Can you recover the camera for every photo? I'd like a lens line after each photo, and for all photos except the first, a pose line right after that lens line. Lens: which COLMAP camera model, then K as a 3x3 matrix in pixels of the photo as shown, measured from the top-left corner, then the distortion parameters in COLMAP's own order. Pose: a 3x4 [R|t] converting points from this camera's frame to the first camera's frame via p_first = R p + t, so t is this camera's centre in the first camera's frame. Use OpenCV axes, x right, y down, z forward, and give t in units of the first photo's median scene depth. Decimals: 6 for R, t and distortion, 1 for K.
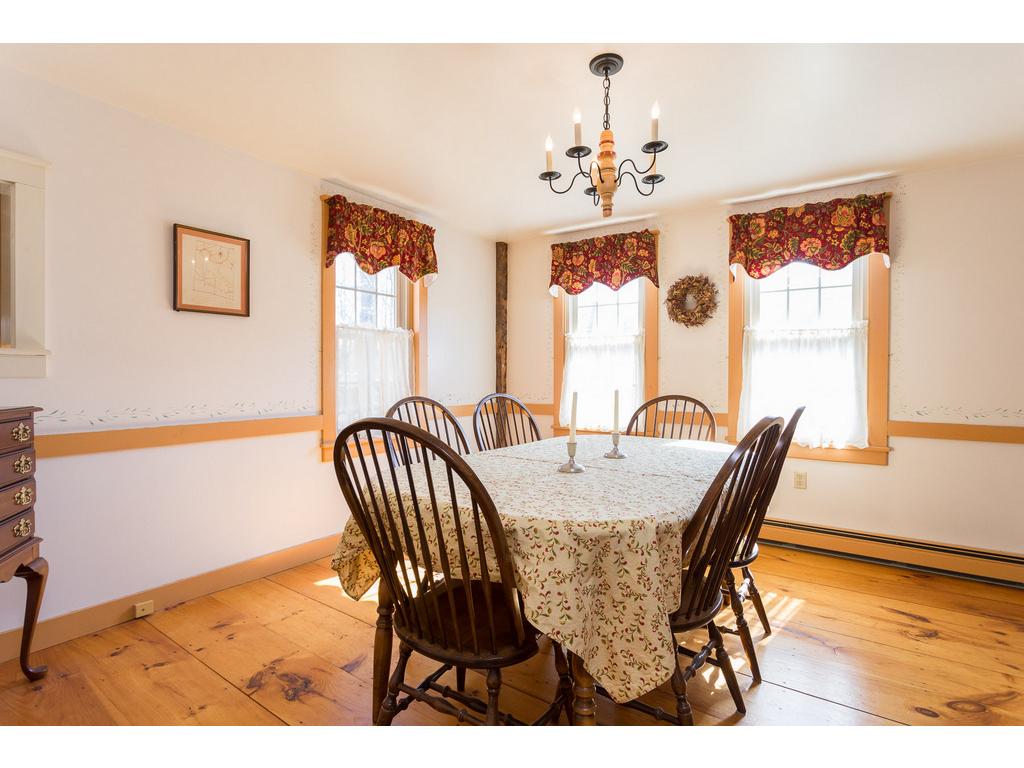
lens RADIAL K [[506.2, 0, 515.8], [0, 506.2, 379.6], [0, 0, 1]] dist [-0.009147, 0.001378]
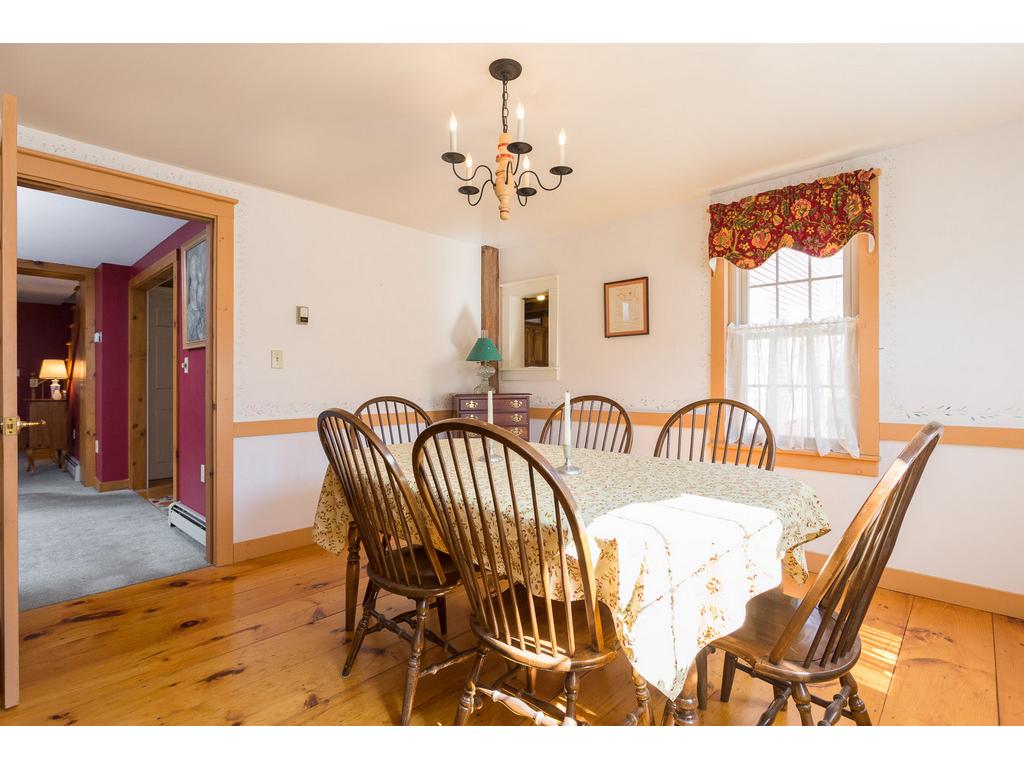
lens RADIAL K [[506.2, 0, 515.8], [0, 506.2, 379.6], [0, 0, 1]] dist [-0.009147, 0.001378]
pose [[-0.138355, -0.000431, -0.990383, 0.700990], [0.000733, 1.000000, -0.000538, -0.004657], [0.990382, -0.000801, -0.138354, 0.708294]]
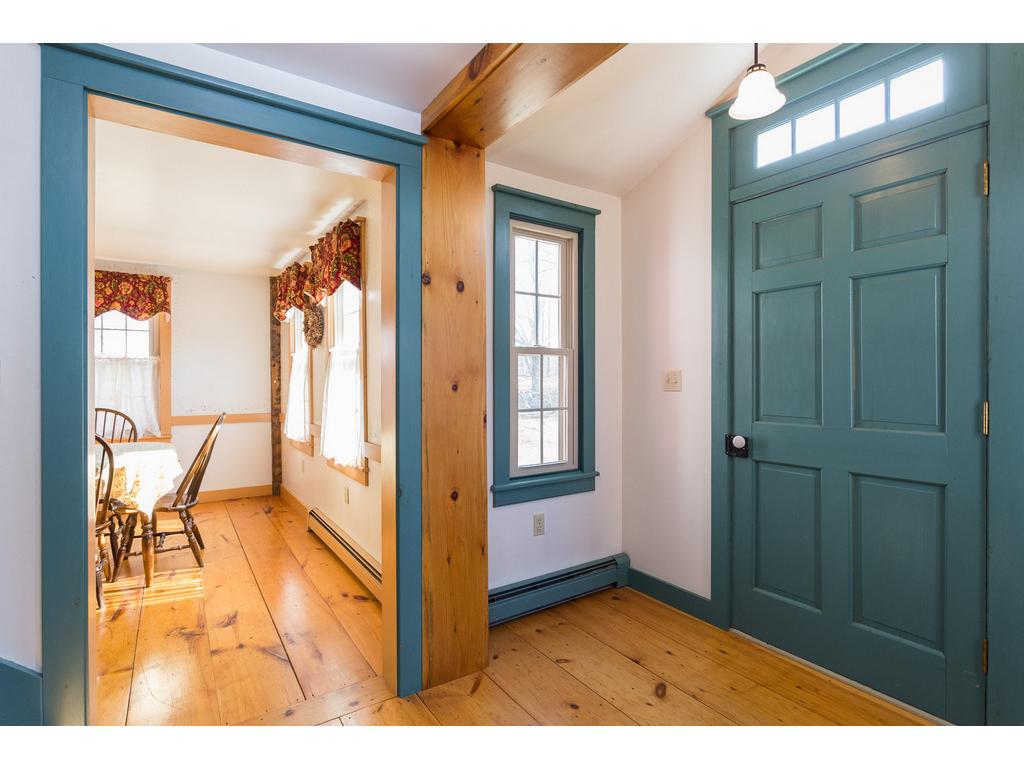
lens RADIAL K [[506.2, 0, 515.8], [0, 506.2, 379.6], [0, 0, 1]] dist [-0.009147, 0.001378]
pose [[0.935907, 0.003679, -0.352228, 1.301354], [-0.004277, 0.999990, -0.000919, -0.047259], [0.352221, 0.002367, 0.935914, 0.131846]]
